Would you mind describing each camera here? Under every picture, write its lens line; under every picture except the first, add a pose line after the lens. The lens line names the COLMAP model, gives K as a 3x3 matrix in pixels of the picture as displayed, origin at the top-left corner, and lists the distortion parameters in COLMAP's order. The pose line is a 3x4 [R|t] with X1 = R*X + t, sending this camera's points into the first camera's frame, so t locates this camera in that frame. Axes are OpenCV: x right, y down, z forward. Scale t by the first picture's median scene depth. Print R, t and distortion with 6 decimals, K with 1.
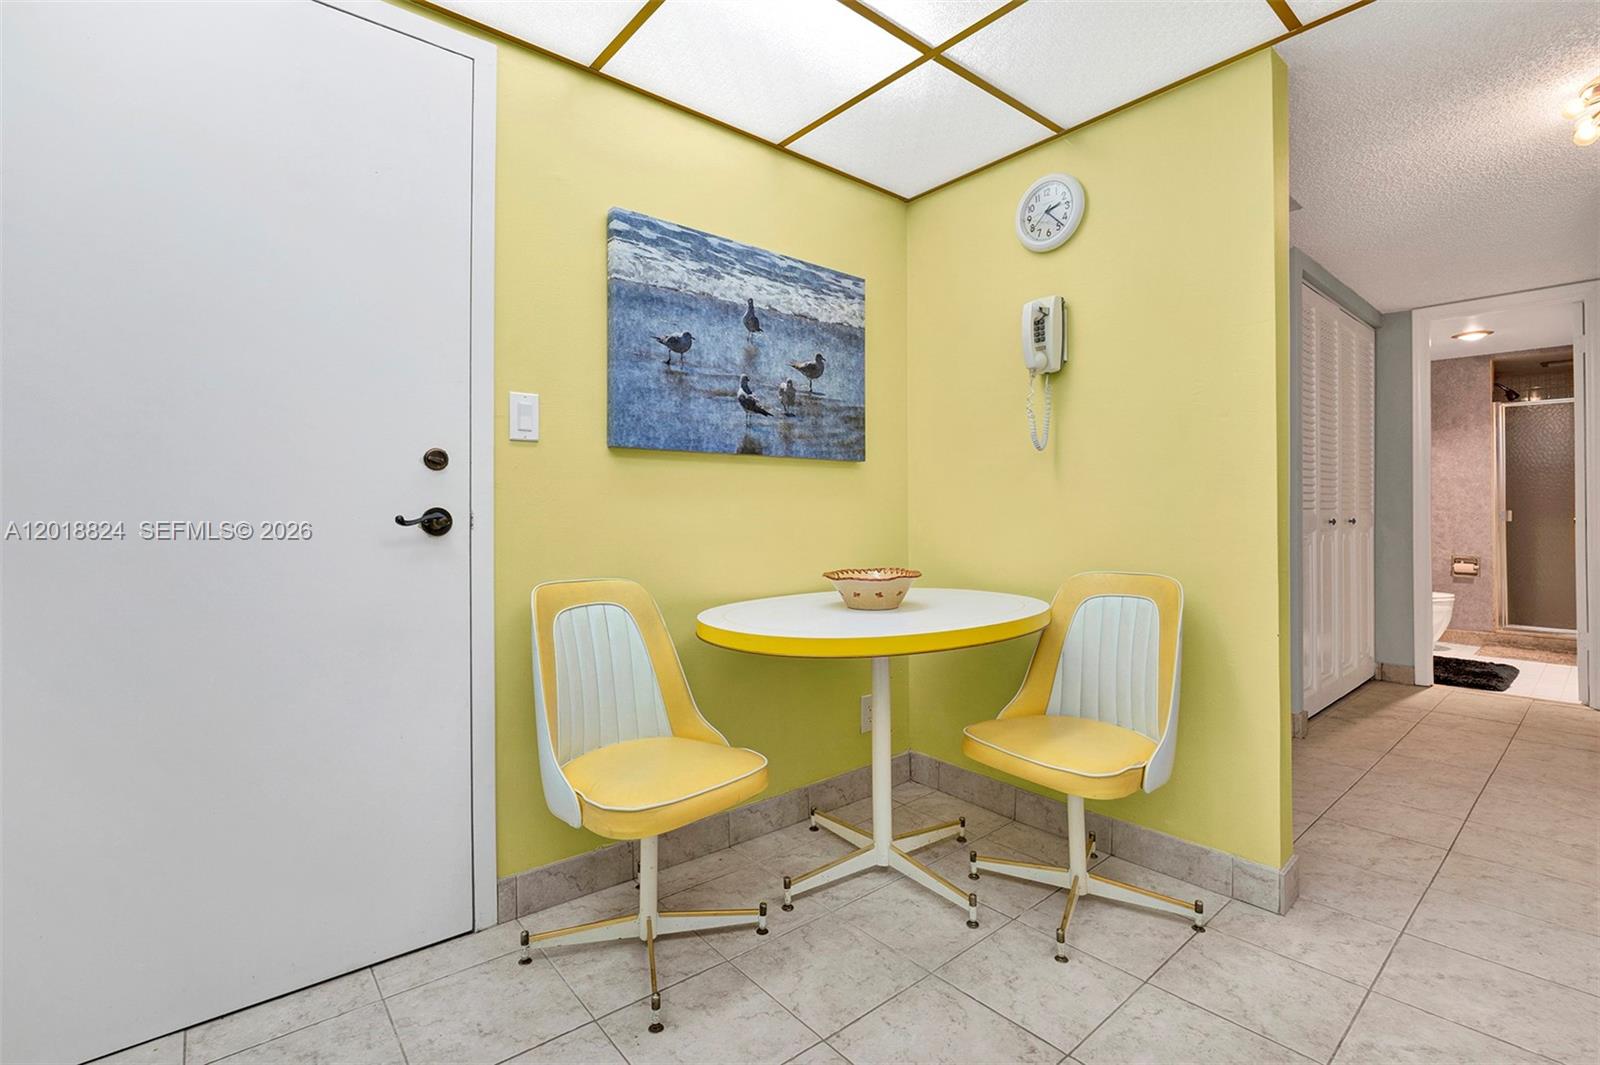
lens RADIAL K [[741.6, 0, 799.8], [0, 741.6, 509.9], [0, 0, 1]] dist [-0.009749, 0.001766]
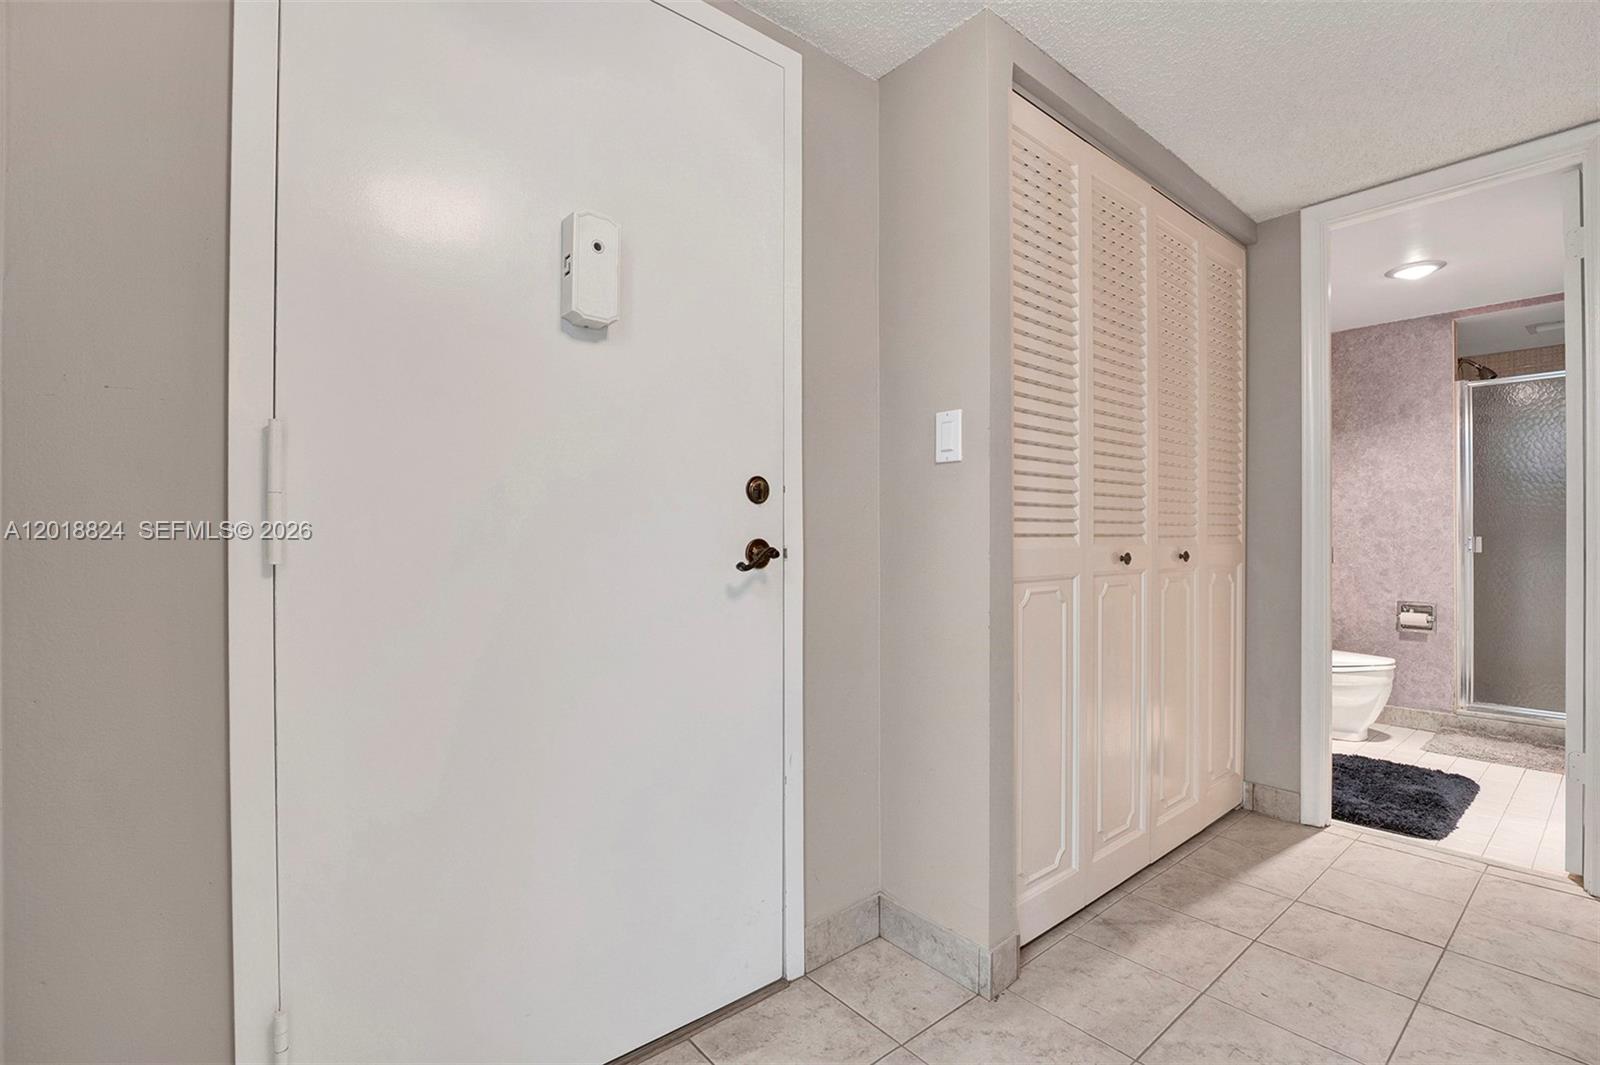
lens RADIAL K [[741.6, 0, 812.4], [0, 741.6, 544.9], [0, 0, 1]] dist [-0.009749, 0.001766]
pose [[0.999999, 0.000966, 0.000493, 0.332592], [-0.000969, 0.999979, 0.006484, 0.004545], [-0.000487, -0.006484, 0.999979, 0.302304]]
